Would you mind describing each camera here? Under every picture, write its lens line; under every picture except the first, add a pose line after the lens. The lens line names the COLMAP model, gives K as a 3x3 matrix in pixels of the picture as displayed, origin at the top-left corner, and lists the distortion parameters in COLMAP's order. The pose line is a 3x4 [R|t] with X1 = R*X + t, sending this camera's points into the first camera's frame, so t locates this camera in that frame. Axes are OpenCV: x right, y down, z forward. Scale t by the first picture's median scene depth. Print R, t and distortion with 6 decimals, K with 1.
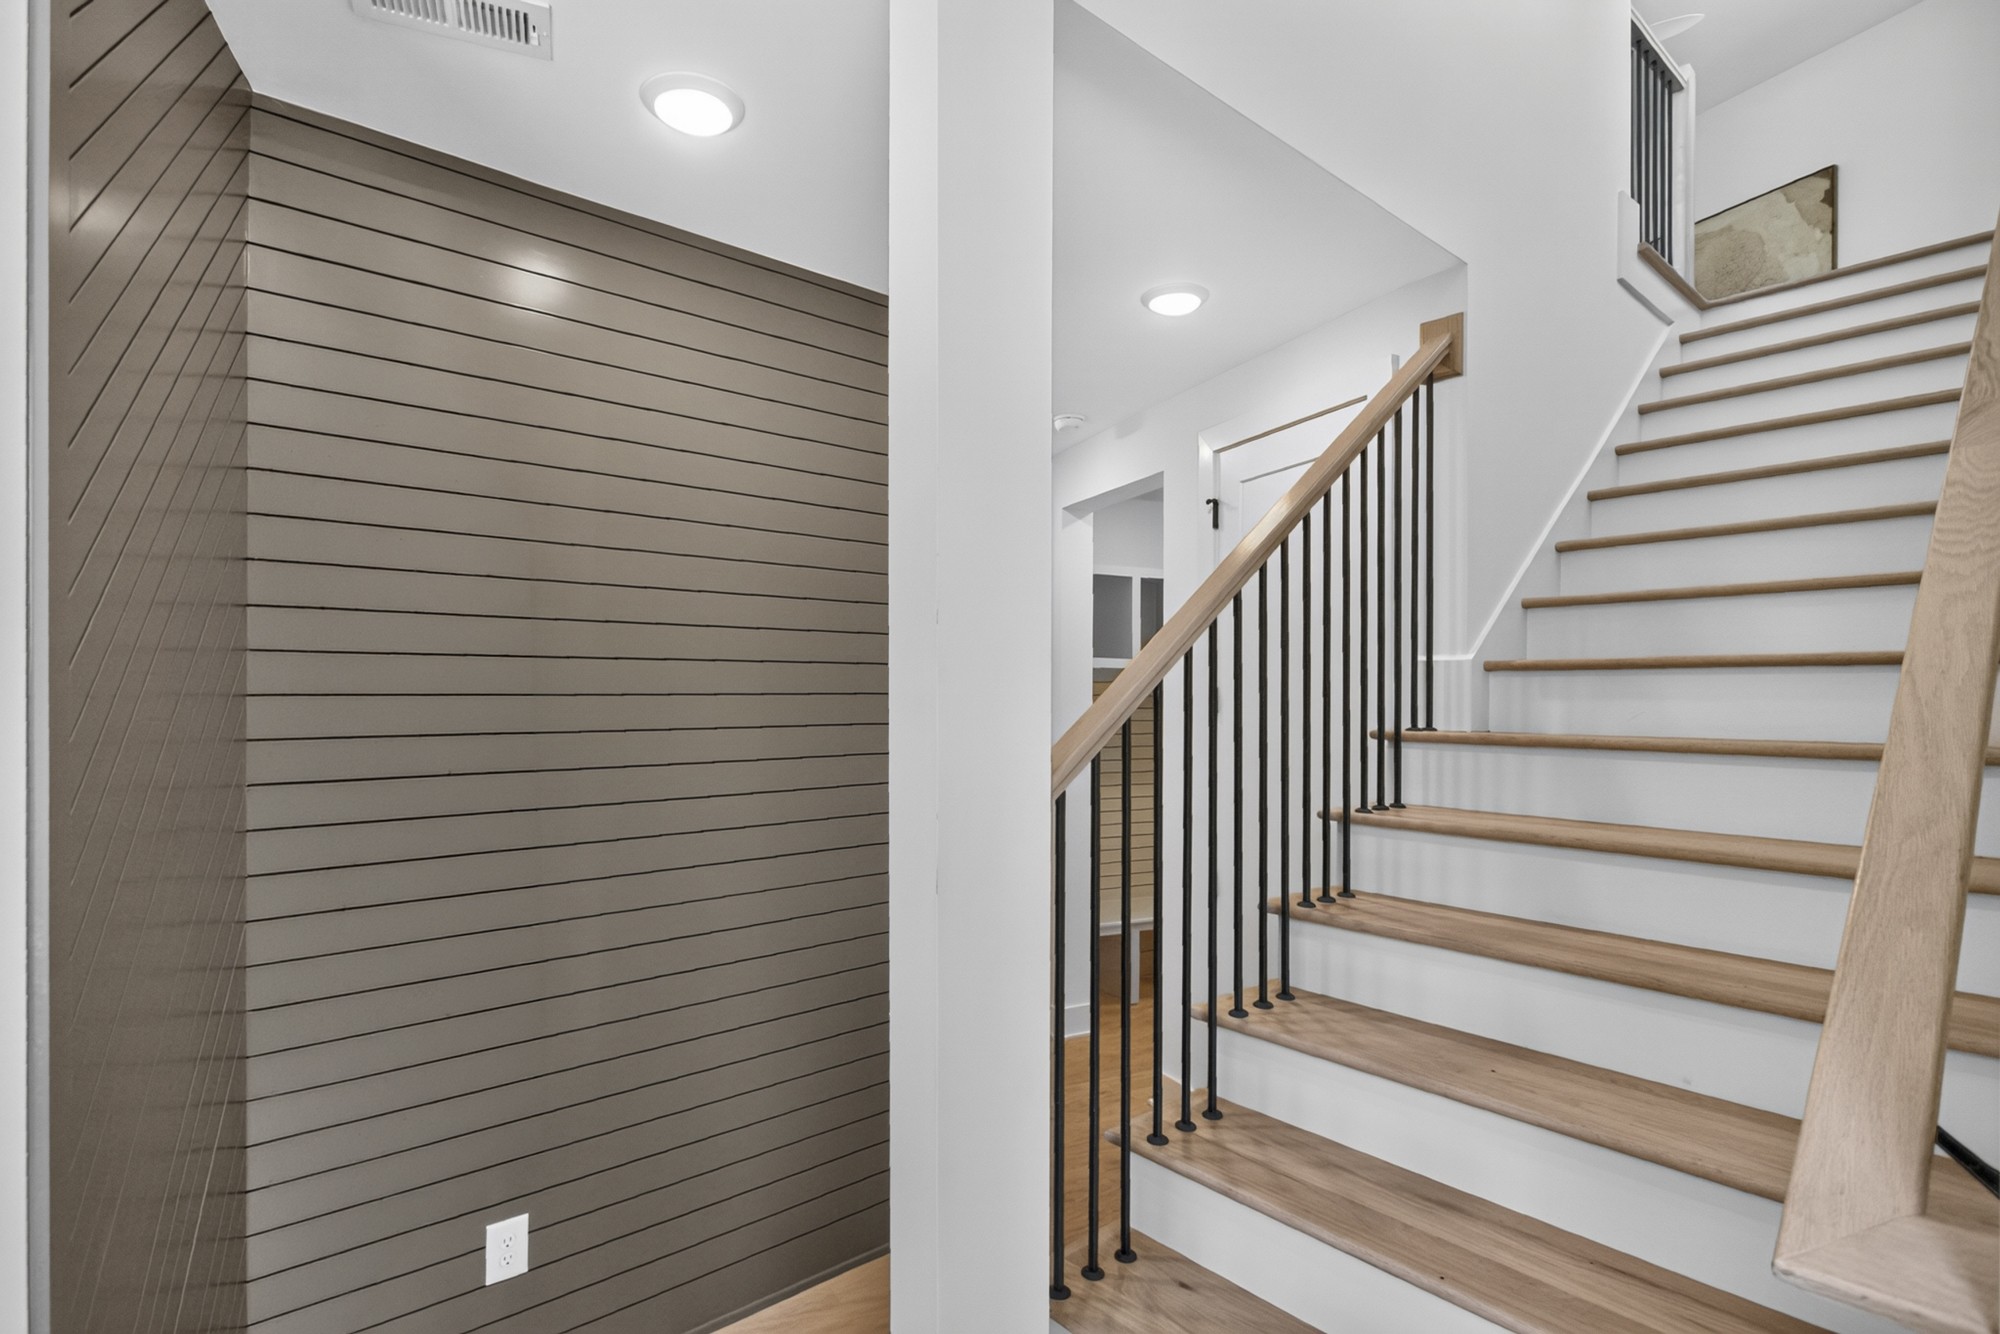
lens RADIAL K [[955.9, 0, 989.4], [0, 955.9, 692.1], [0, 0, 1]] dist [-0.006345, -0.000196]
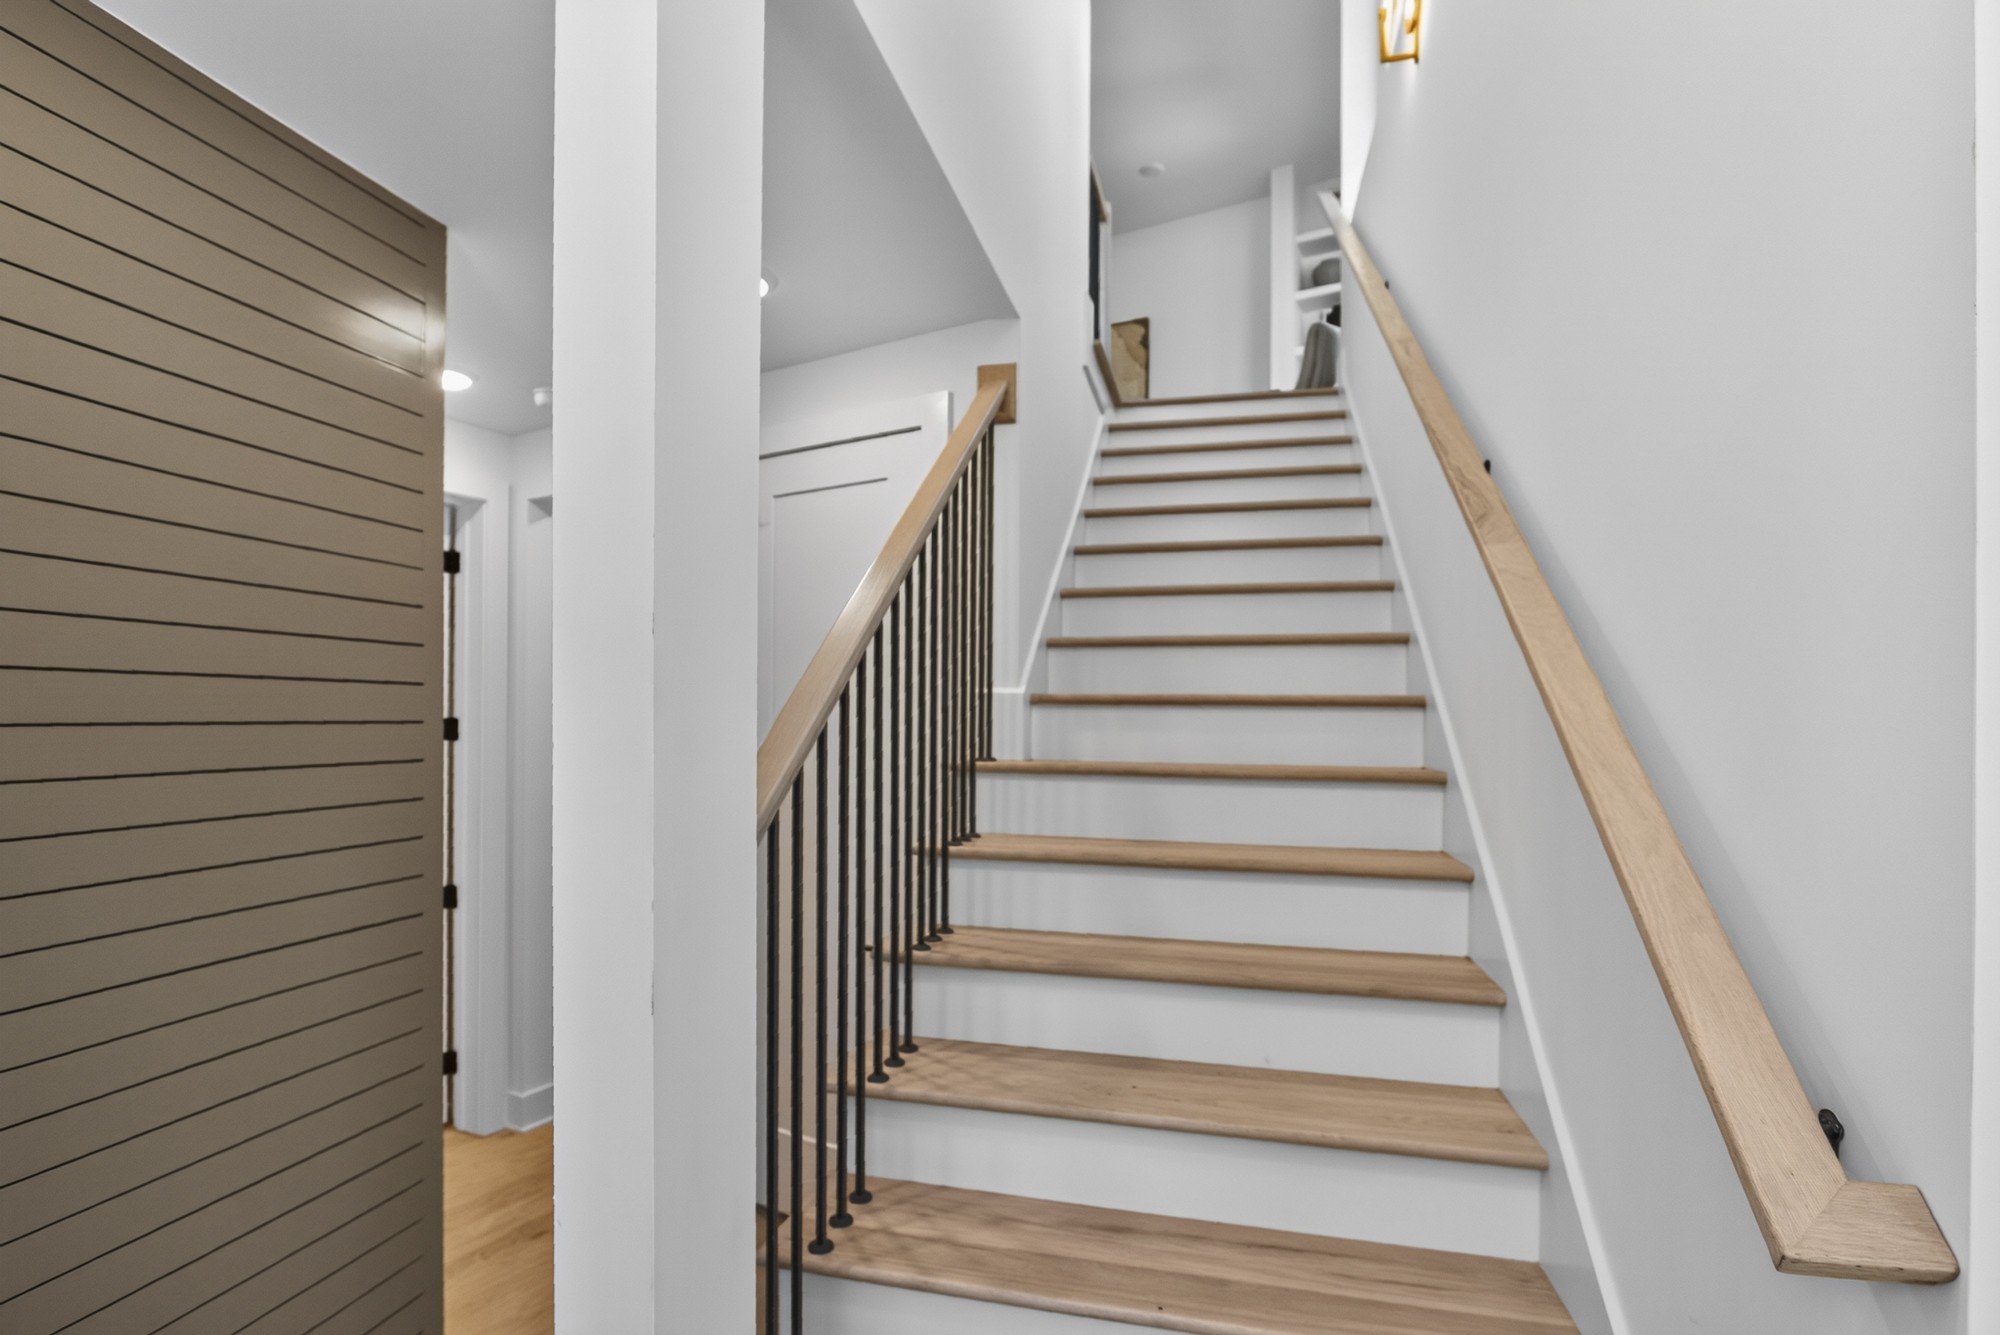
lens RADIAL K [[955.9, 0, 975.2], [0, 955.9, 725.1], [0, 0, 1]] dist [-0.006345, -0.000196]
pose [[0.820142, 0.001749, 0.572157, -0.189223], [-0.005417, 0.999974, 0.004709, -0.004603], [-0.572134, -0.006961, 0.820130, 0.206273]]
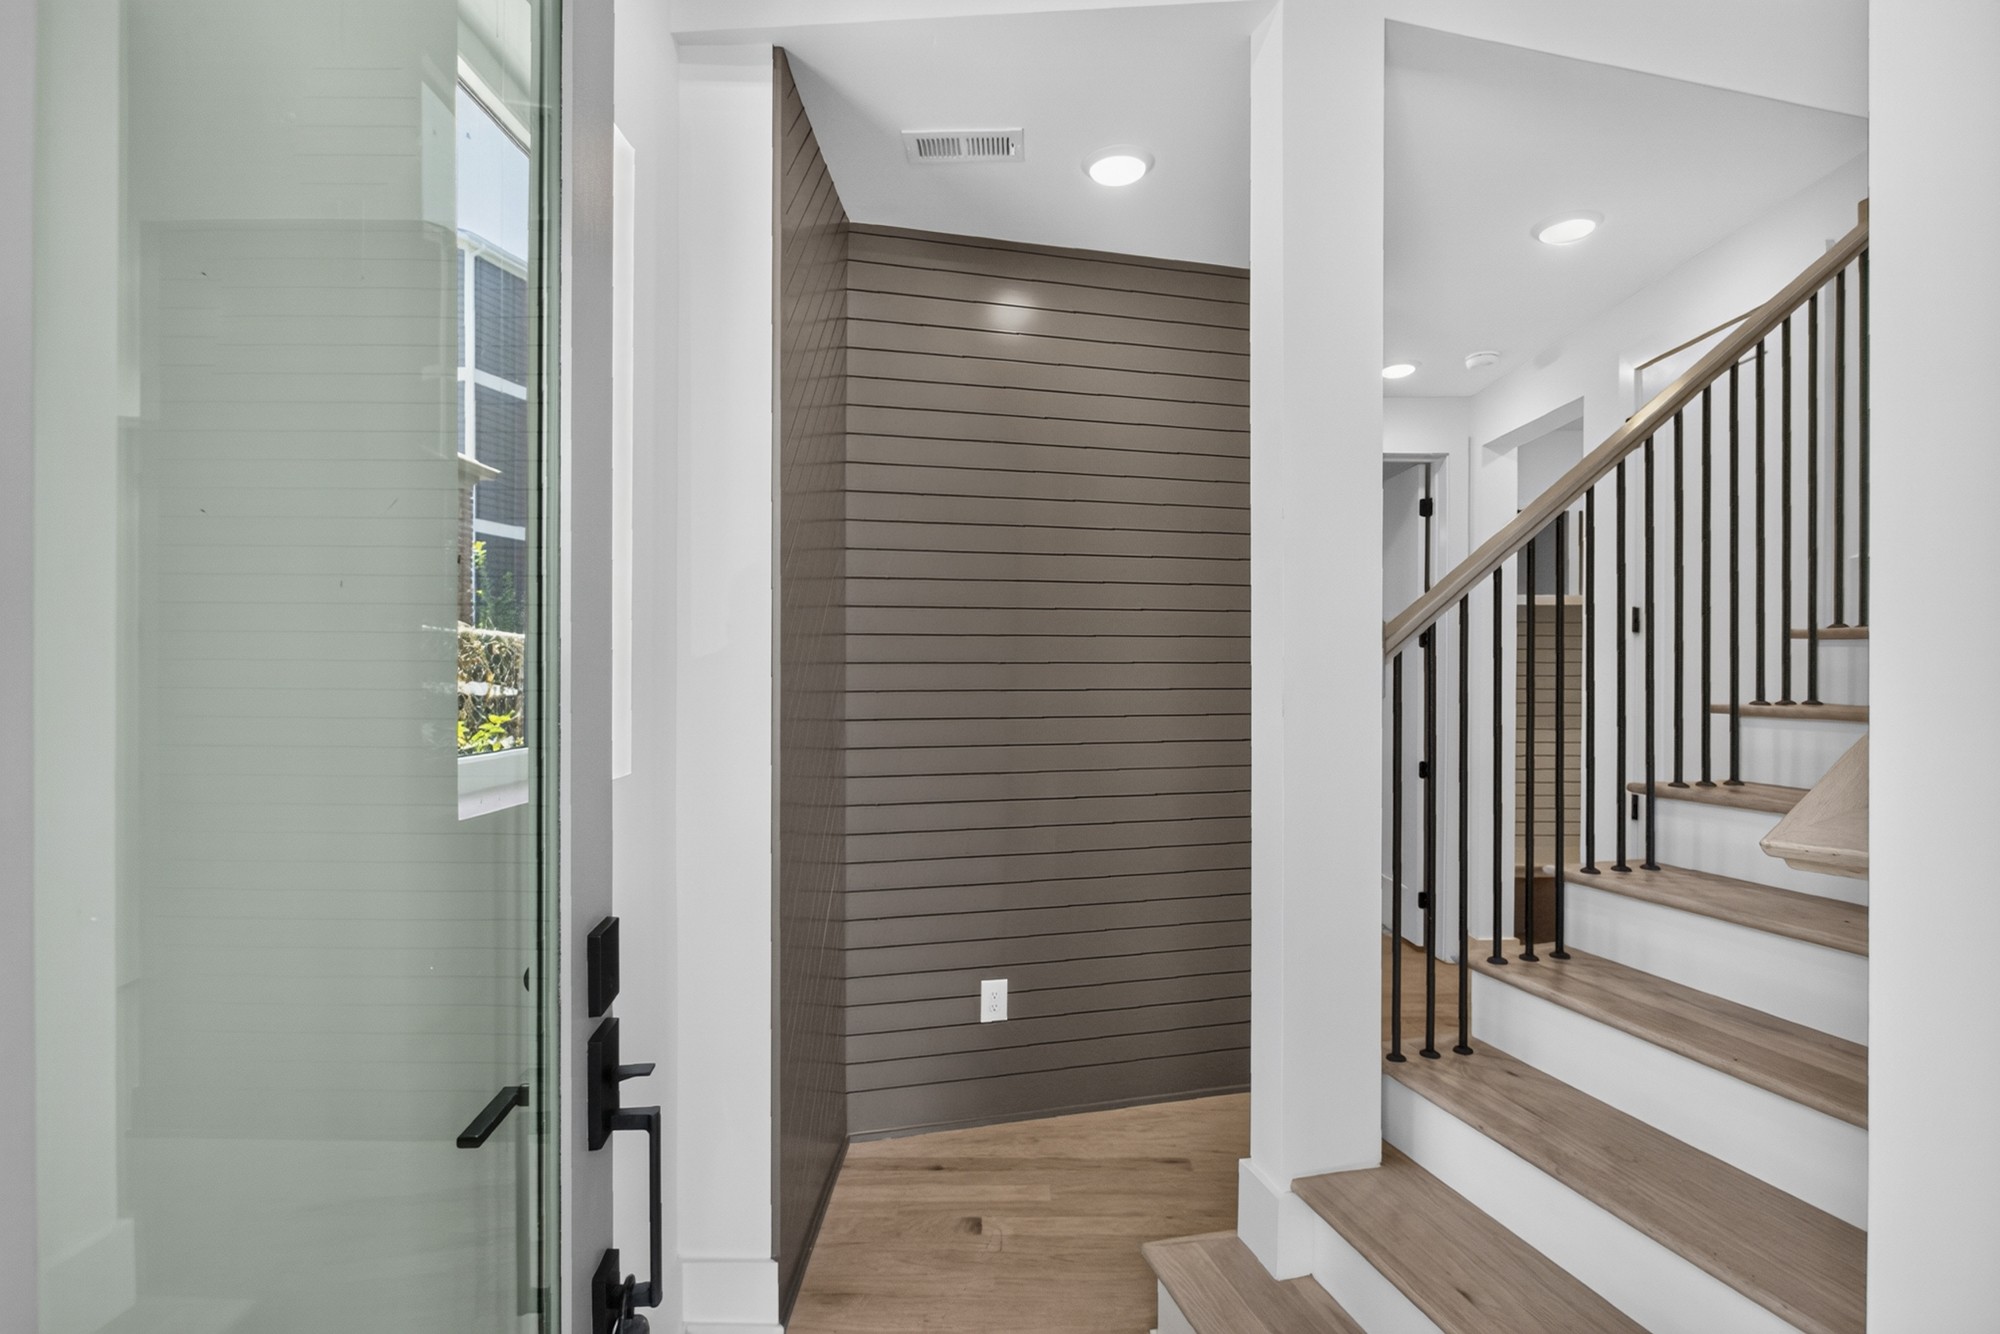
lens RADIAL K [[955.9, 0, 1002.5], [0, 955.9, 678.3], [0, 0, 1]] dist [-0.006345, -0.000196]
pose [[0.902910, 0.000898, -0.429829, 0.122174], [0.001357, 0.999987, 0.004939, 0.107406], [0.429828, -0.005043, 0.902897, -0.292729]]
